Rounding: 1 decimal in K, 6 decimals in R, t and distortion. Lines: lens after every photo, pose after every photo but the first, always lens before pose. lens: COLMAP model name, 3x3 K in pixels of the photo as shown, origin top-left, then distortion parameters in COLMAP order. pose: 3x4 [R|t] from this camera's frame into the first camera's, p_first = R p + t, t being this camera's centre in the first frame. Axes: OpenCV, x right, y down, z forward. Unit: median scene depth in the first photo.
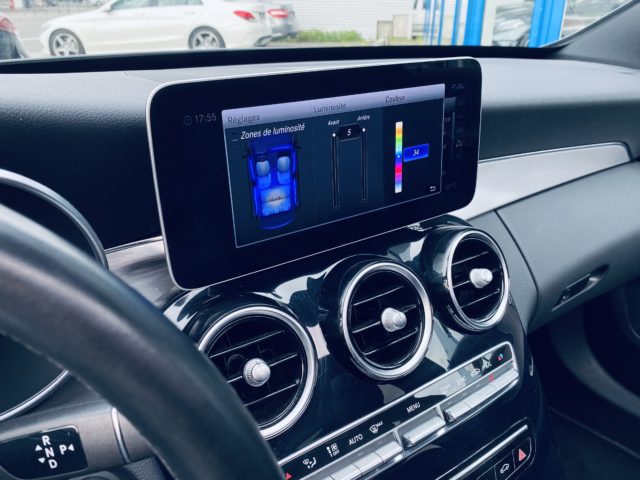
lens RADIAL K [[536.6, 0, 321.5], [0, 536.6, 242.7], [0, 0, 1]] dist [0.001130, 0.081881]
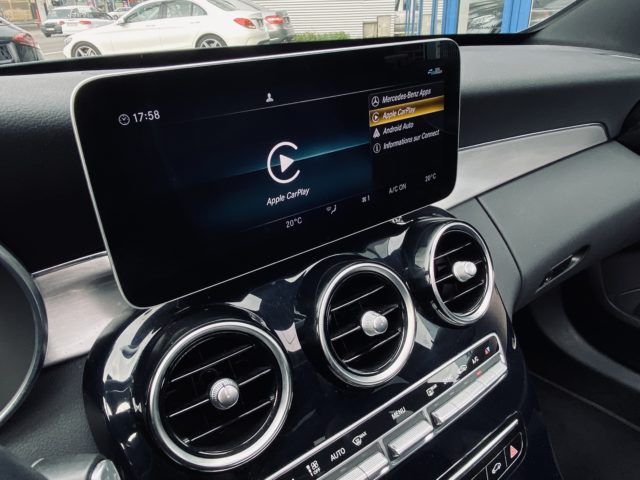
lens RADIAL K [[462.3, 0, 319.7], [0, 462.3, 238.4], [0, 0, 1]] dist [0.052169, -0.000199]
pose [[0.999144, -0.040612, -0.007931, 0.043754], [0.040870, 0.998523, 0.035794, -0.033609], [0.006465, -0.036088, 0.999328, 0.159602]]
